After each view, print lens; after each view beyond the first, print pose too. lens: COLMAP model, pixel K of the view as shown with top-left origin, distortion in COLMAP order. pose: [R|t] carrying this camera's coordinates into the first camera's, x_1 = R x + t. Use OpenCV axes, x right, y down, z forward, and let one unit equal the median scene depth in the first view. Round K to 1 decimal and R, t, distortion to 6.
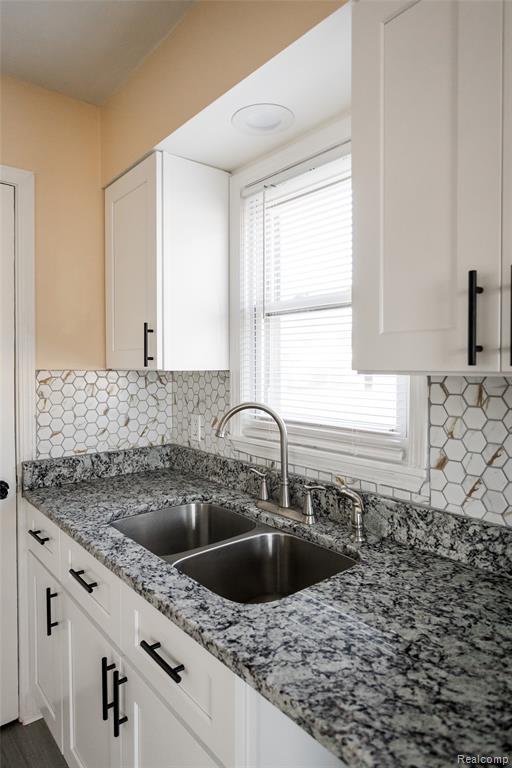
lens RADIAL K [[455.7, 0, 249.1], [0, 455.7, 378.9], [0, 0, 1]] dist [-0.009462, -0.003320]
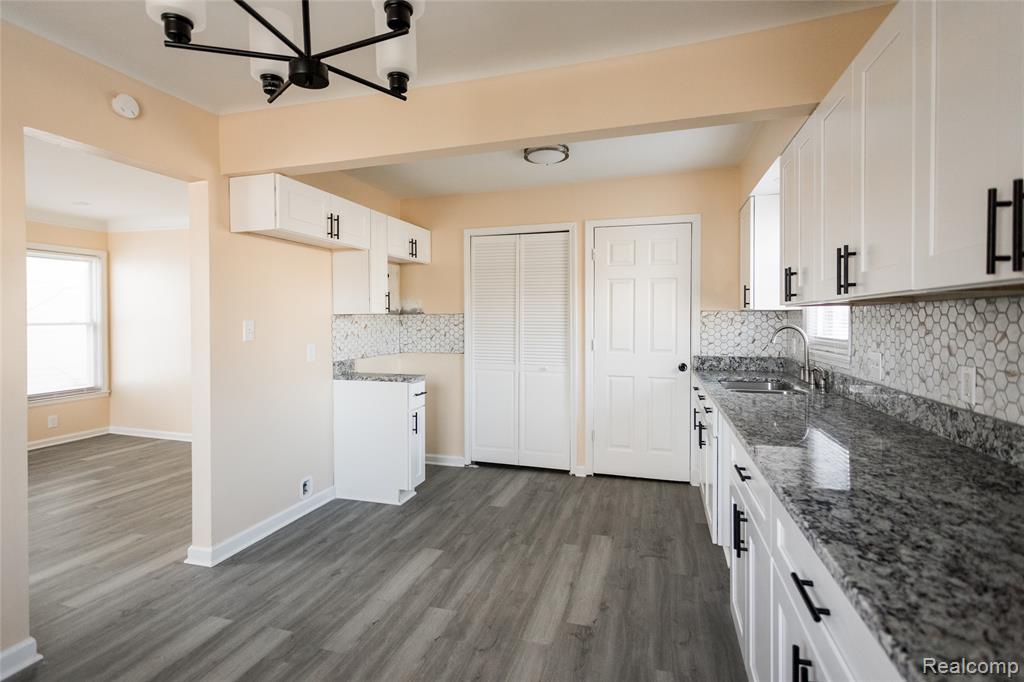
lens RADIAL K [[479.2, 0, 517.3], [0, 479.2, 326.3], [0, 0, 1]] dist [0.000374, 0.001245]
pose [[0.548633, 0.010231, -0.836001, 0.893361], [-0.021410, 0.999769, -0.001815, 0.071397], [0.835789, 0.018895, 0.548726, -0.880738]]
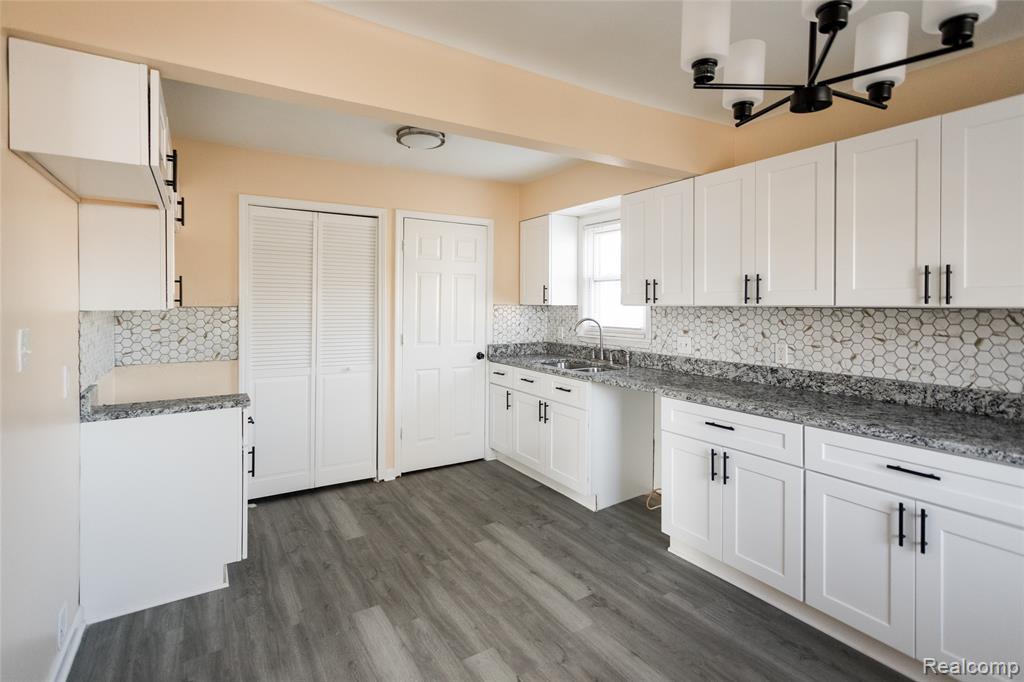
lens RADIAL K [[479.2, 0, 507.0], [0, 479.2, 308.9], [0, 0, 1]] dist [0.000374, 0.001245]
pose [[0.988004, 0.003817, -0.154379, -0.023907], [-0.006548, 0.999831, -0.017182, 0.042856], [0.154287, 0.017986, 0.987862, -1.428567]]
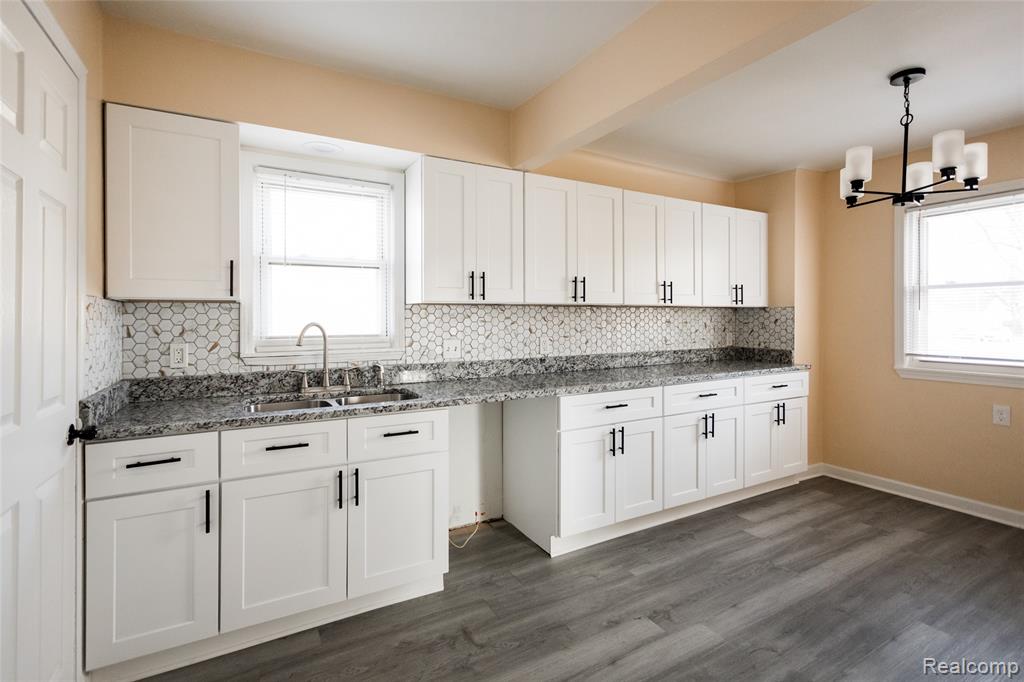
lens RADIAL K [[479.2, 0, 507.7], [0, 479.2, 323.6], [0, 0, 1]] dist [0.000374, 0.001245]
pose [[0.211540, -0.013711, 0.977273, -1.228057], [0.030169, 0.999517, 0.007493, 0.053495], [-0.976904, 0.027898, 0.211852, 0.002525]]
